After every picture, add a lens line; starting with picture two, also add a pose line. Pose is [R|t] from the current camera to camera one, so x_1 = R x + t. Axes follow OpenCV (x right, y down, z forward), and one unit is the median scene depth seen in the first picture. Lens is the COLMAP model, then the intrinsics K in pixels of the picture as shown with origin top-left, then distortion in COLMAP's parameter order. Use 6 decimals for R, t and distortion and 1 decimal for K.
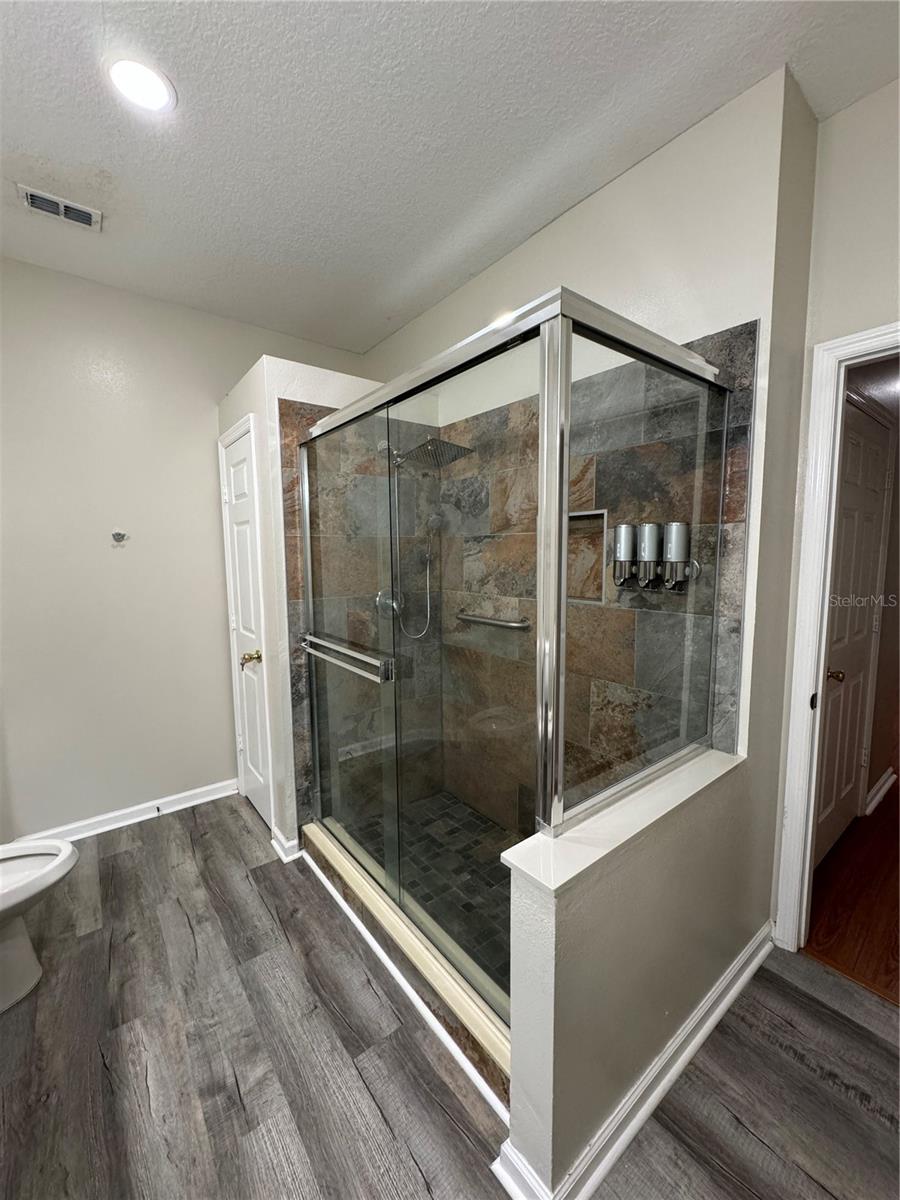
lens RADIAL K [[478.6, 0, 454.3], [0, 478.6, 598.3], [0, 0, 1]] dist [-0.001605, 0.000279]
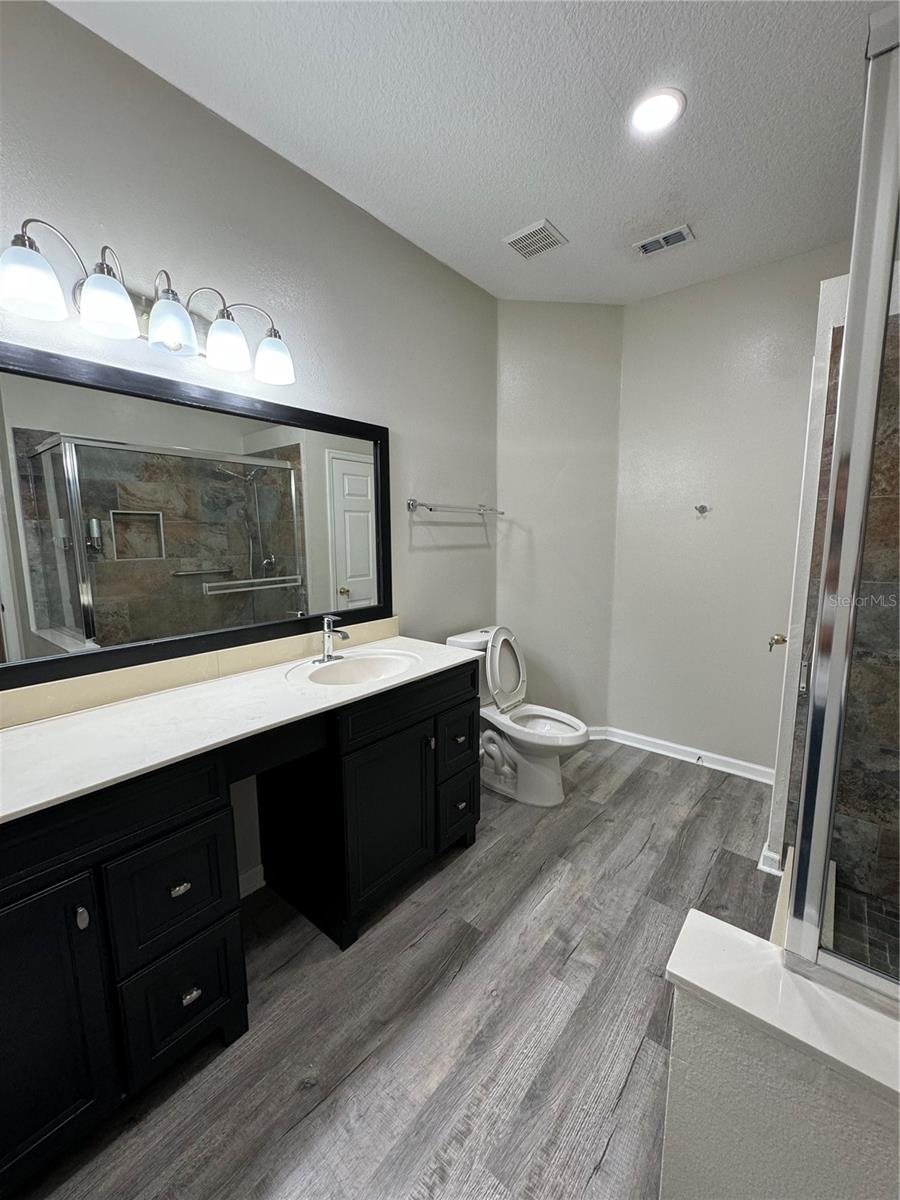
lens RADIAL K [[478.6, 0, 446.3], [0, 478.6, 599.4], [0, 0, 1]] dist [-0.001605, 0.000279]
pose [[0.214799, 0.146202, -0.965653, 0.406476], [-0.093143, 0.987292, 0.128760, -0.011546], [0.972207, 0.062286, 0.225687, 0.250083]]
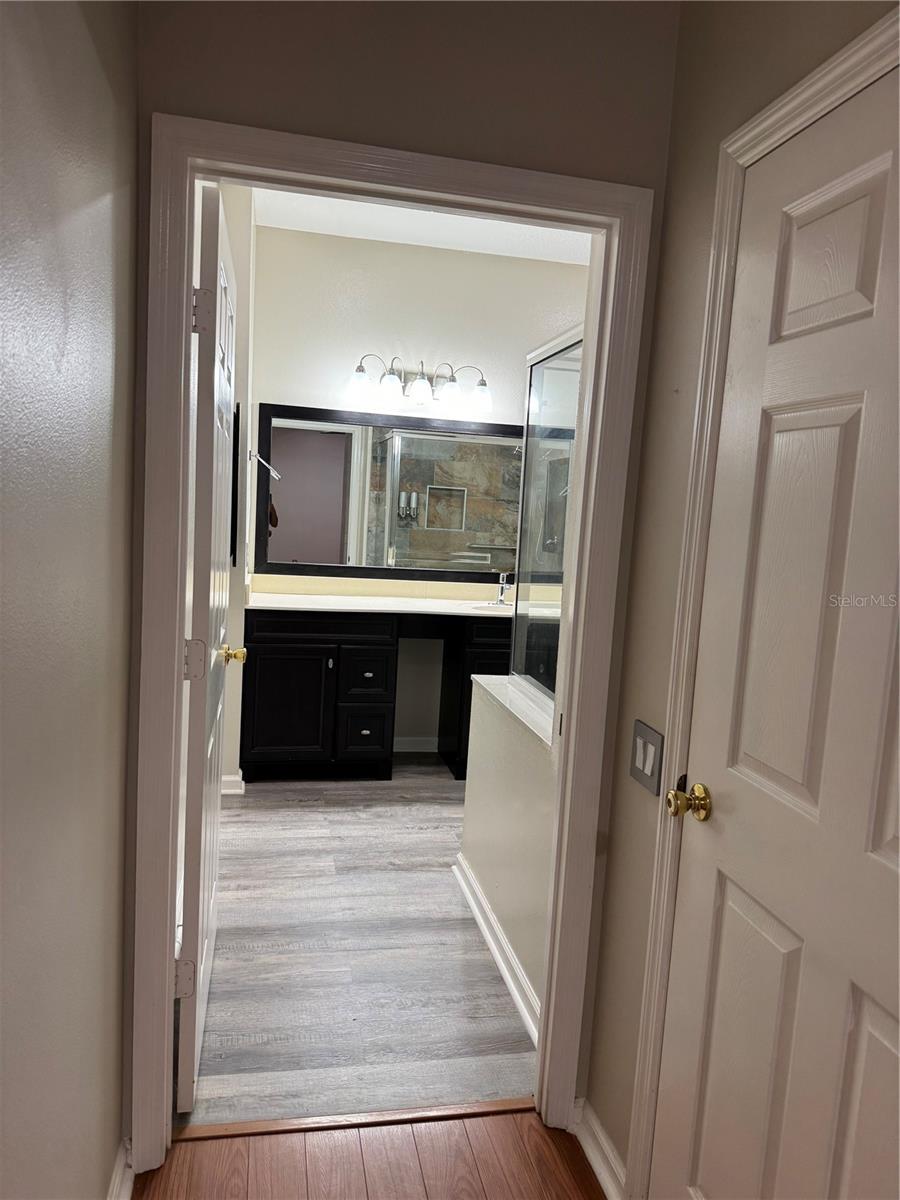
lens RADIAL K [[843.8, 0, 455.5], [0, 843.8, 593.6], [0, 0, 1]] dist [0.039188, -0.044376]
pose [[-0.437787, 0.080751, -0.895445, 1.927314], [-0.141141, 0.977437, 0.157149, -0.155599], [0.887931, 0.195182, -0.416511, 1.353572]]
